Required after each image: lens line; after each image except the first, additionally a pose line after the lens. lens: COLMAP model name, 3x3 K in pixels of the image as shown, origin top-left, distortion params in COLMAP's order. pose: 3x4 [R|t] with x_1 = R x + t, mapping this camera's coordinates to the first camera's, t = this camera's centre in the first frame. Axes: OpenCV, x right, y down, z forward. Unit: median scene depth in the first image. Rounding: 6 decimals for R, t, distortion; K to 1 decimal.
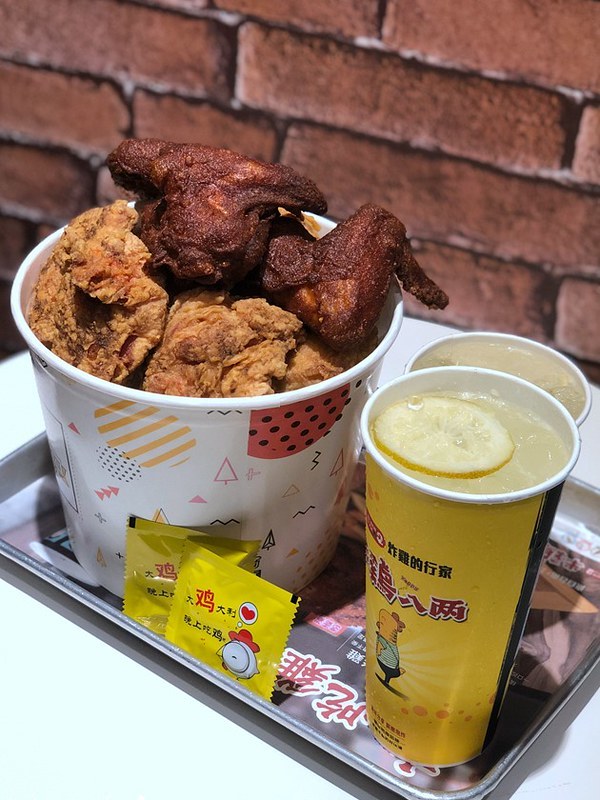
lens RADIAL K [[1454.0, 0, 300.0], [0, 1454.0, 400.0], [0, 0, 1]] dist [0.036502, 0.181891]
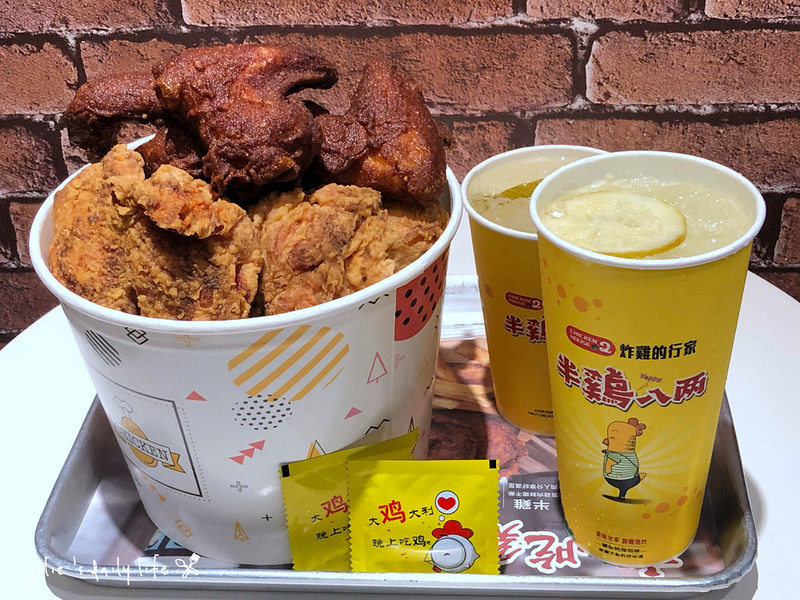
lens RADIAL K [[1150.2, 0, 400.0], [0, 1150.2, 300.0], [0, 0, 1]] dist [0.359265, -2.143478]
pose [[0.844217, -0.376344, 0.381658, -0.304802], [0.392252, 0.919047, 0.038600, -0.013212], [-0.365289, 0.117119, 0.923497, 0.319647]]
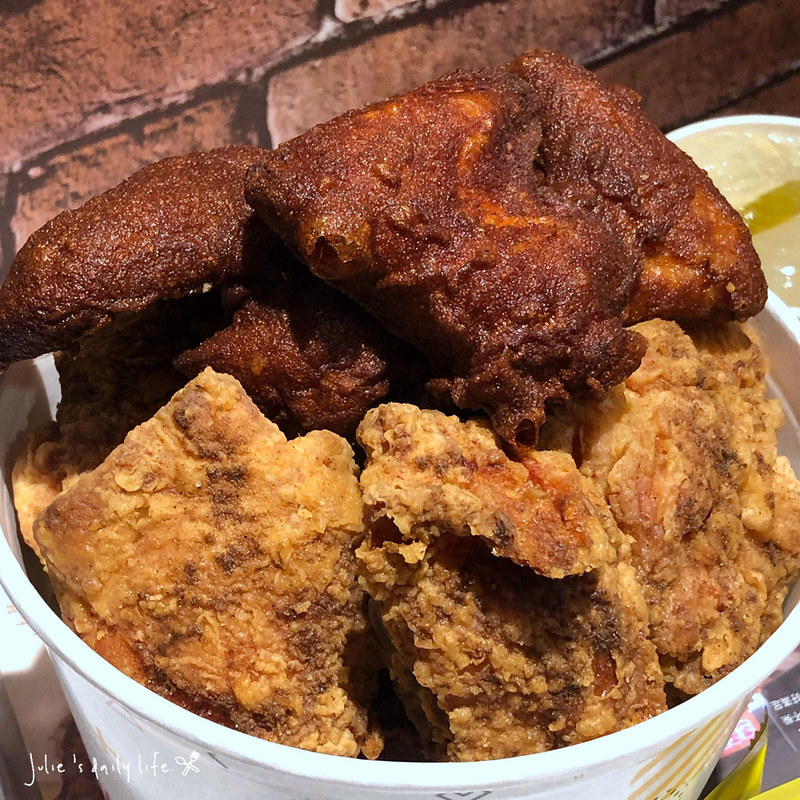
lens RADIAL K [[1598.7, 0, 398.1], [0, 1598.7, 365.3], [0, 0, 1]] dist [0.246312, -1.695706]
pose [[0.484341, -0.615967, 0.621287, -0.392204], [0.511545, 0.775486, 0.370058, -0.292692], [-0.709743, 0.138582, 0.690695, 0.710412]]
